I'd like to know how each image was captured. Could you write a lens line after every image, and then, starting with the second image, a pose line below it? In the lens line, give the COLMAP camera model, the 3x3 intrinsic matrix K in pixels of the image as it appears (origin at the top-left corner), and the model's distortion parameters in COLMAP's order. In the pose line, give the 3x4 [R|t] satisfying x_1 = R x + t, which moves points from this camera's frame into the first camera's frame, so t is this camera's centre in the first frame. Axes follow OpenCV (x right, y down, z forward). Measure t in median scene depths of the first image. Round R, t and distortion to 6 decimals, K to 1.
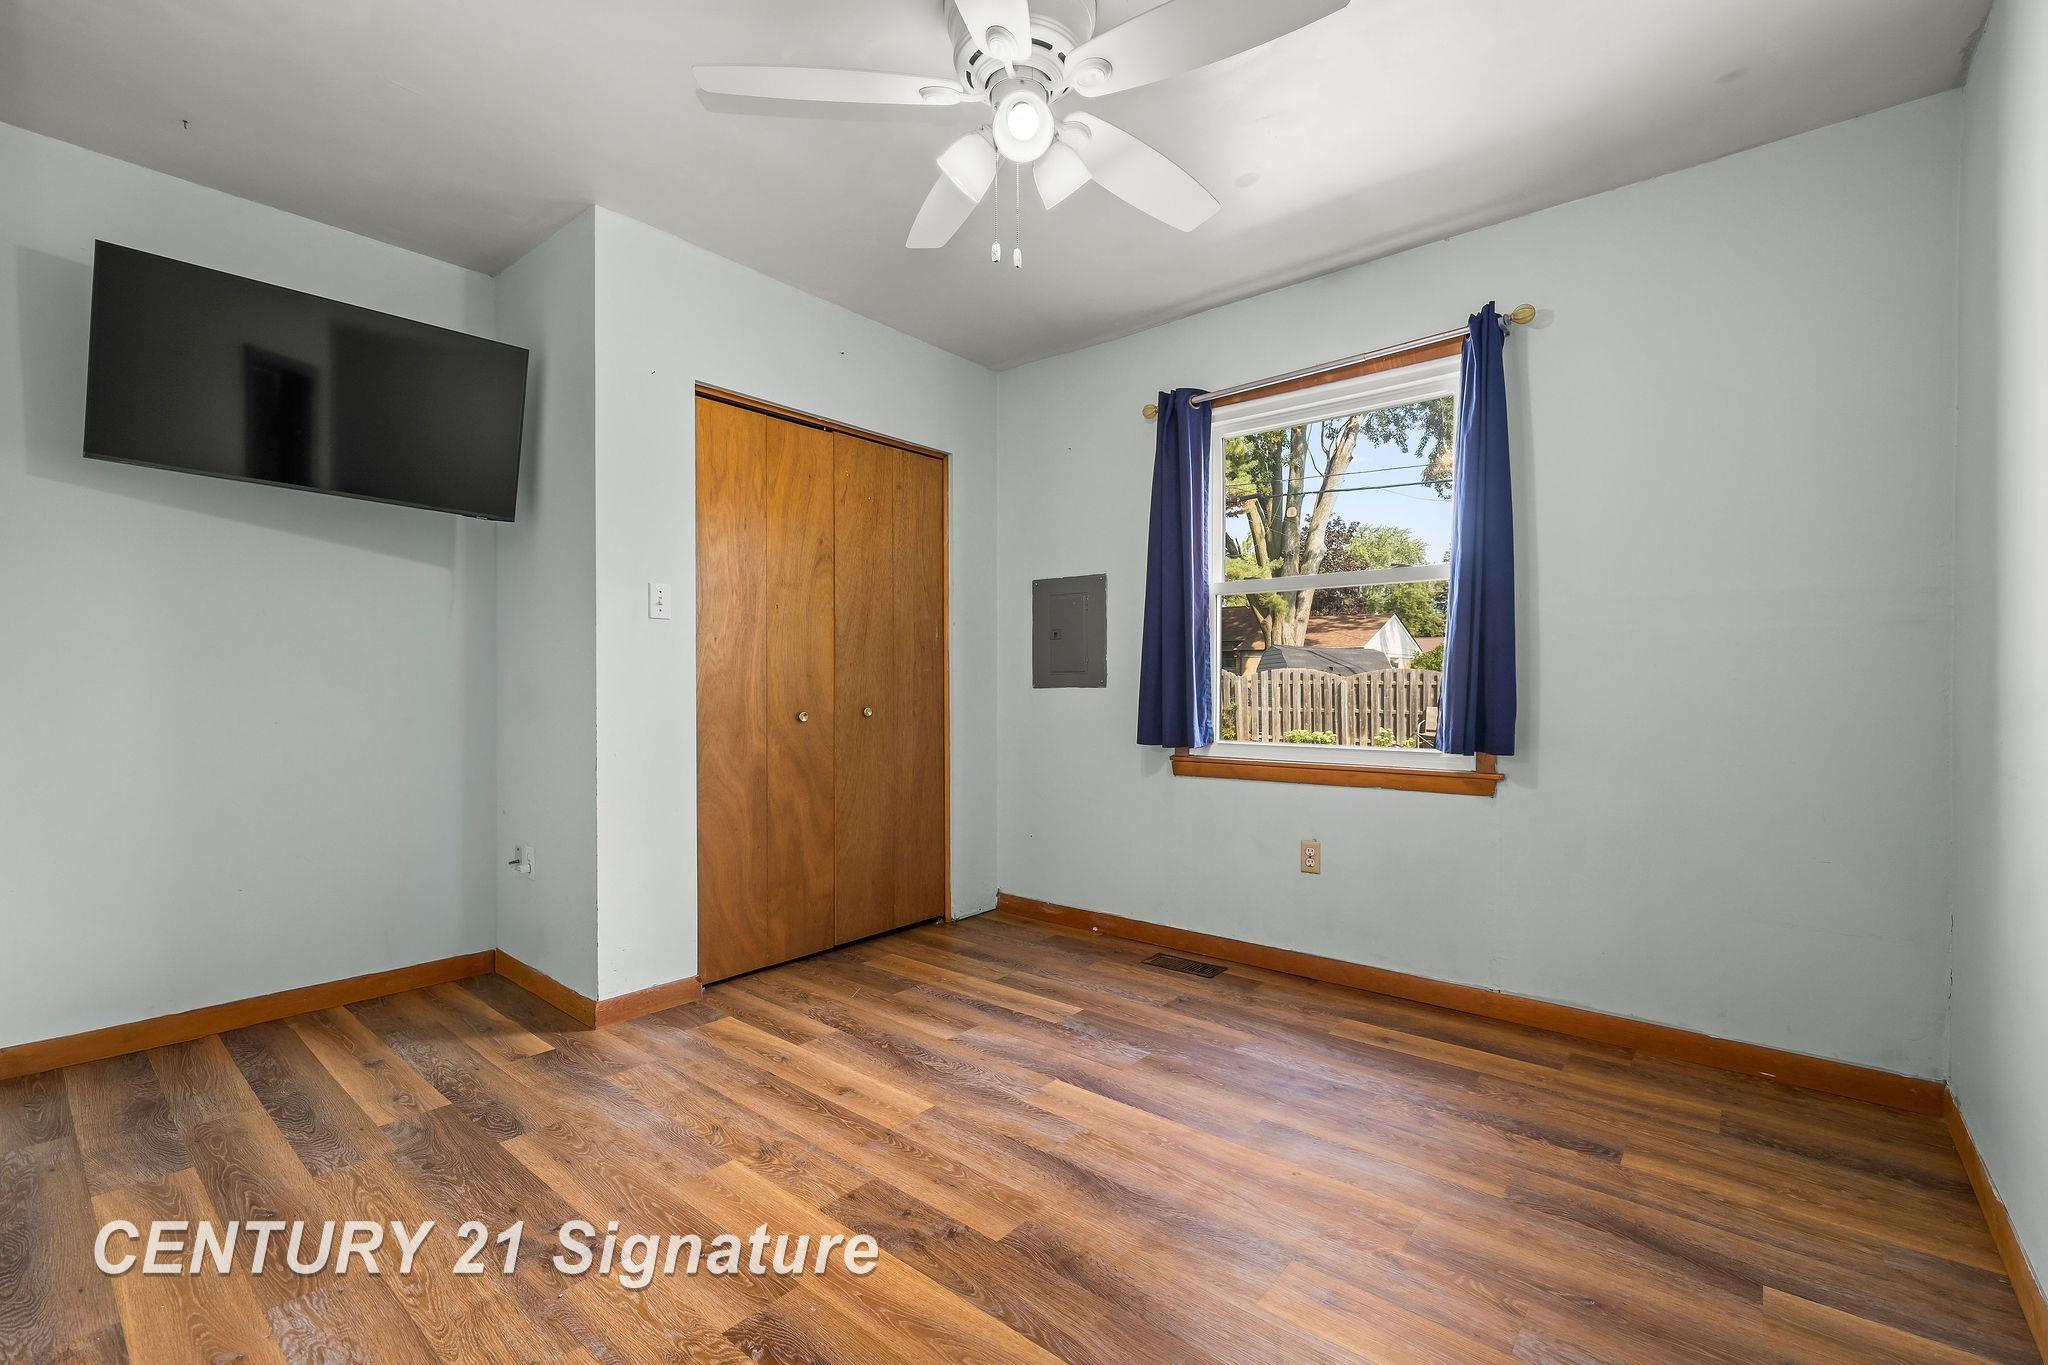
lens RADIAL K [[876.8, 0, 1022.1], [0, 876.8, 682.5], [0, 0, 1]] dist [0.004611, -0.001495]
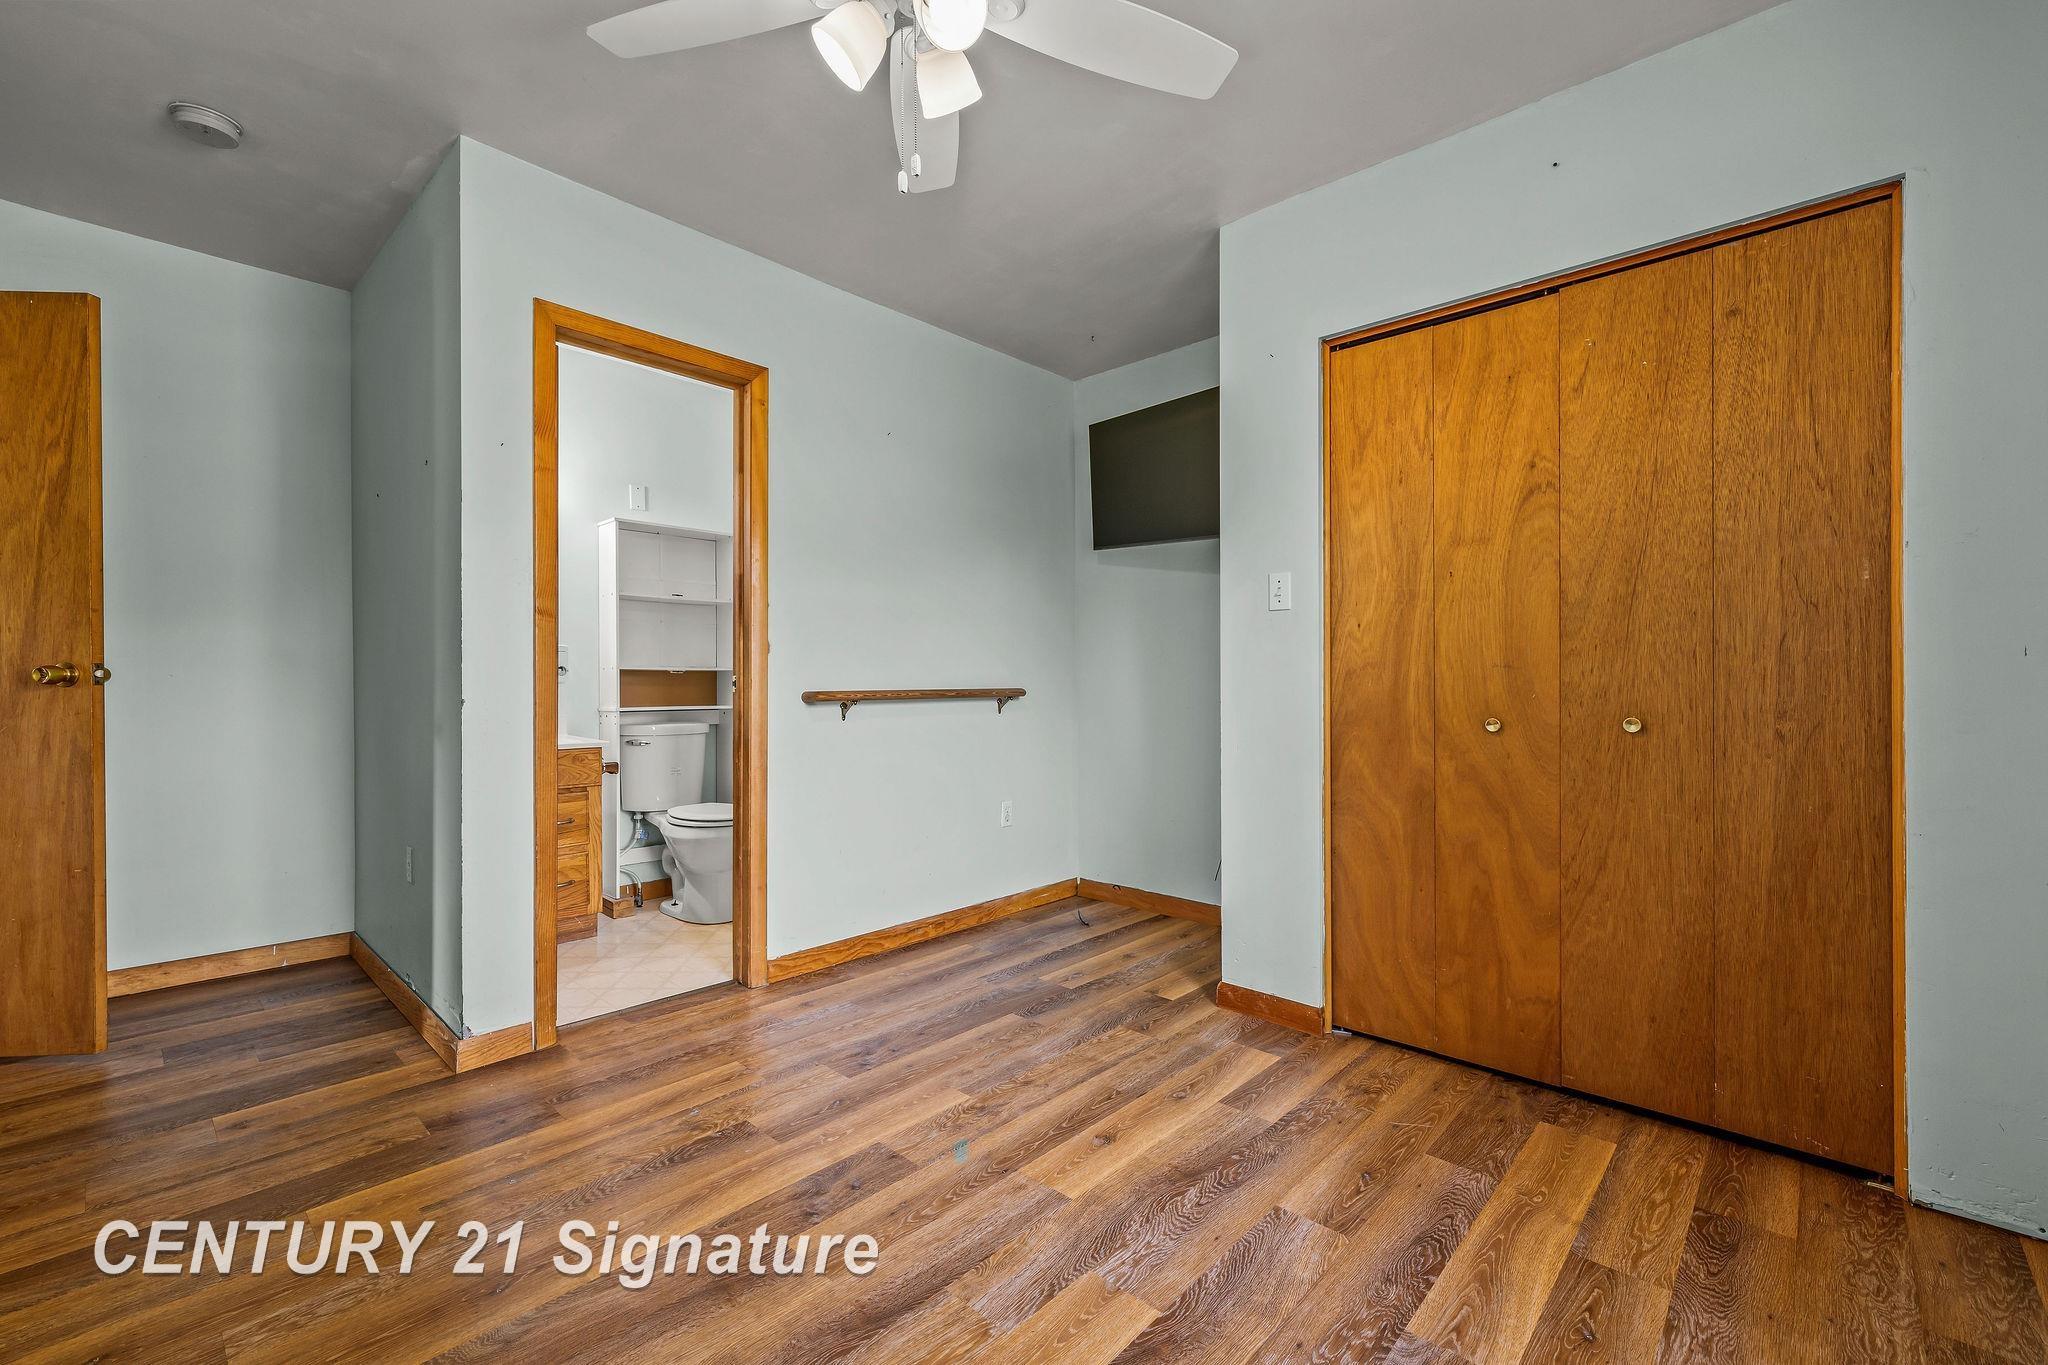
lens RADIAL K [[876.8, 0, 1014.3], [0, 876.8, 679.0], [0, 0, 1]] dist [0.004611, -0.001495]
pose [[-0.057936, -0.006602, -0.998298, 0.512257], [-0.001785, 0.999977, -0.006510, 0.007833], [0.998319, 0.001405, -0.057947, 0.716617]]
